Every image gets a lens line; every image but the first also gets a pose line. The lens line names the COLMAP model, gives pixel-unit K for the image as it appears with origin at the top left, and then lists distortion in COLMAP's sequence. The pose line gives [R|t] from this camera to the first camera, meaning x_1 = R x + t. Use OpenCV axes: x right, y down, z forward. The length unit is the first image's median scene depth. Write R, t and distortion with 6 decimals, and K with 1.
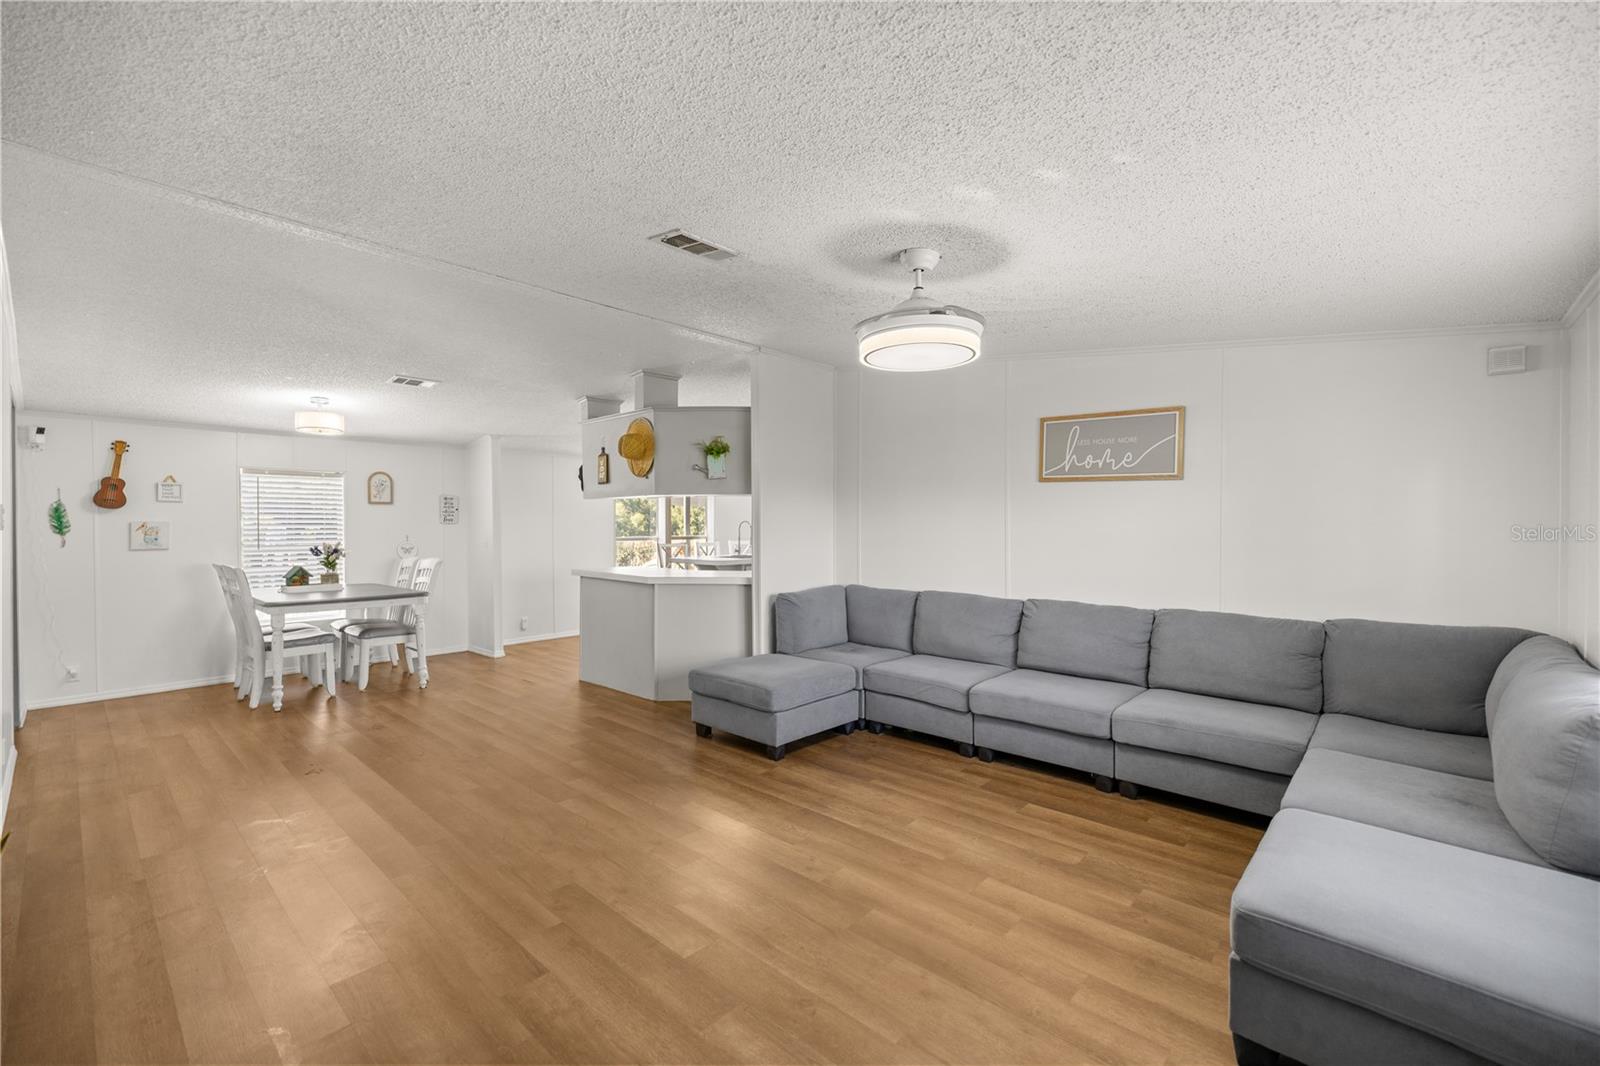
lens RADIAL K [[676.1, 0, 802.8], [0, 676.1, 533.4], [0, 0, 1]] dist [-0.003302, 0.000337]
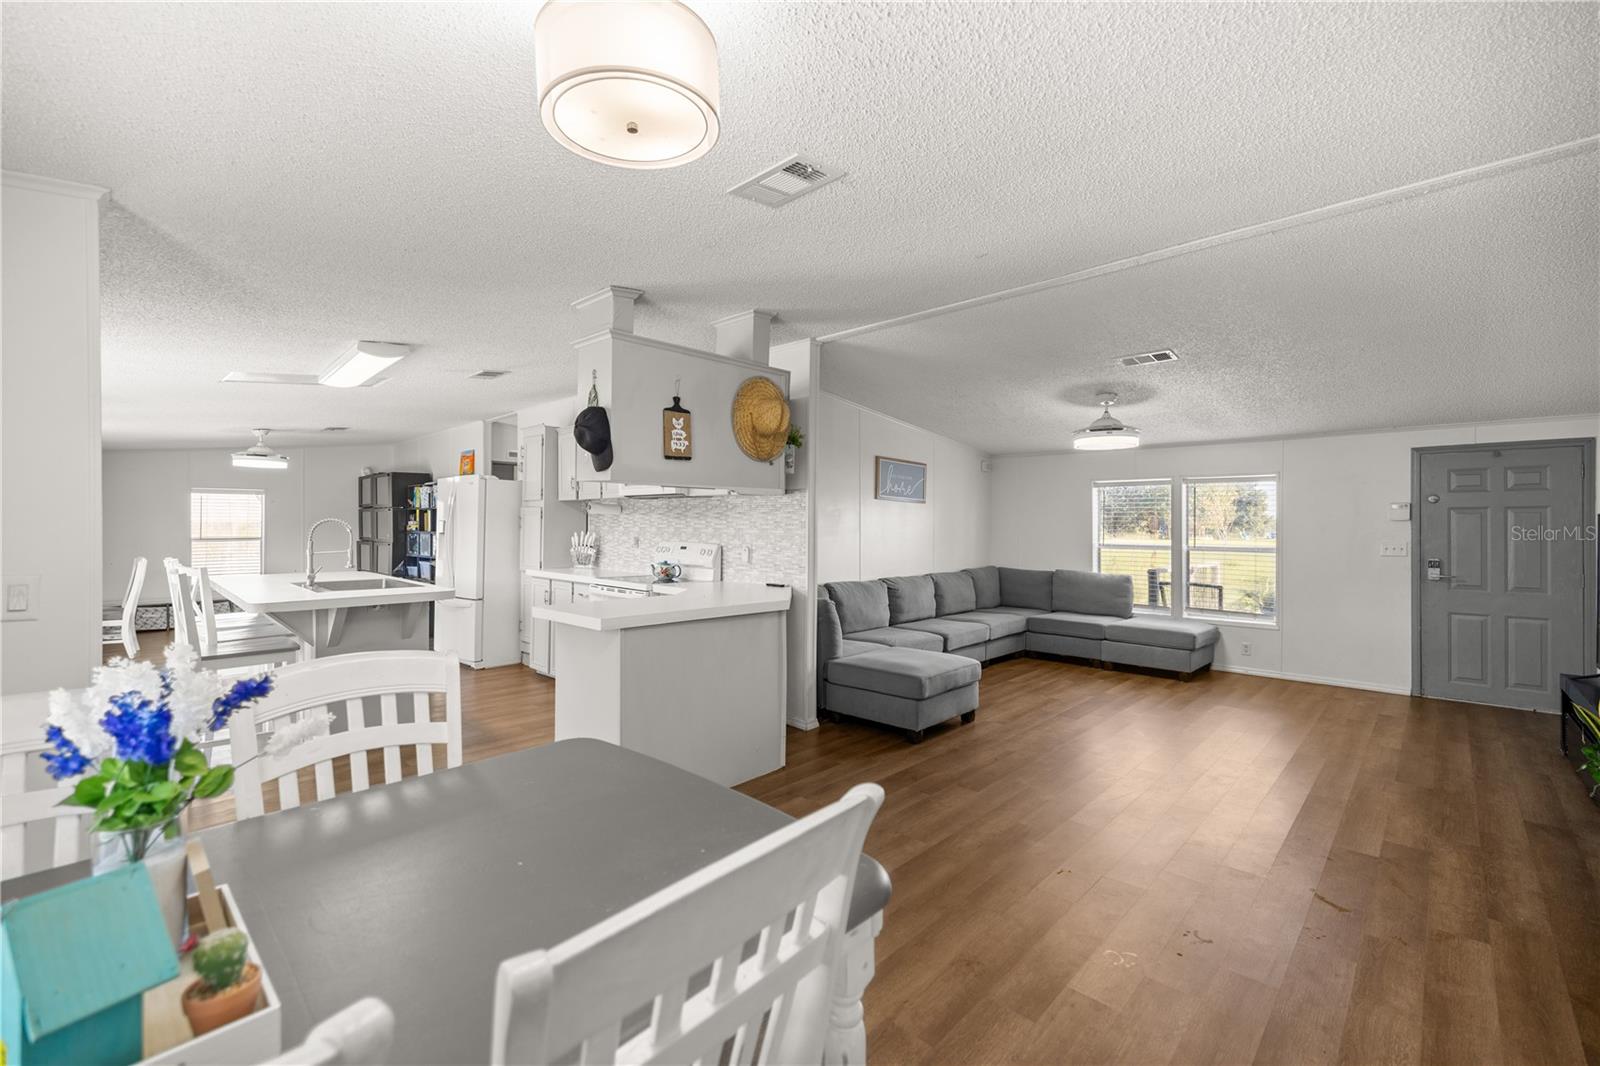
lens RADIAL K [[676.1, 0, 810.9], [0, 676.1, 527.2], [0, 0, 1]] dist [-0.003302, 0.000337]
pose [[0.009218, -0.004271, 0.999948, -1.404973], [0.006620, 0.999969, 0.004210, -0.026827], [-0.999936, 0.006581, 0.009246, 1.410763]]
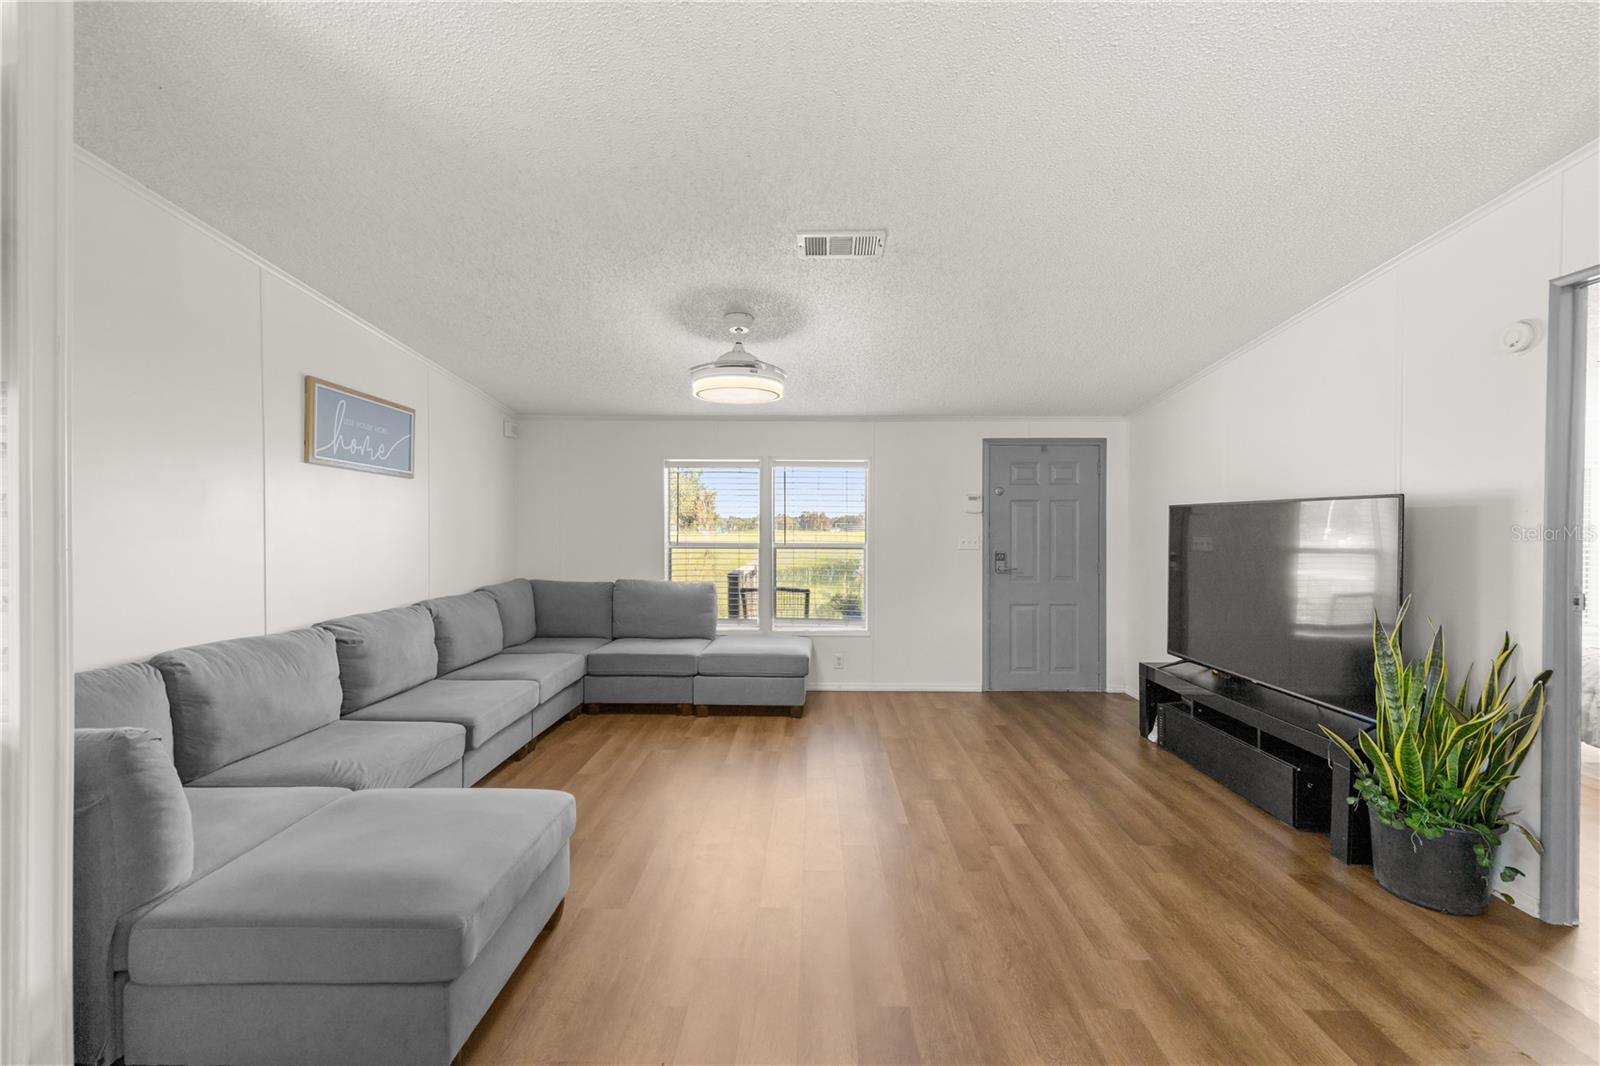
lens RADIAL K [[676.1, 0, 799.4], [0, 676.1, 527.9], [0, 0, 1]] dist [-0.003302, 0.000337]
pose [[-0.654821, -0.006328, 0.755757, -0.688163], [0.005614, 0.999897, 0.013236, -0.014315], [-0.755763, 0.012910, -0.654718, 1.344596]]
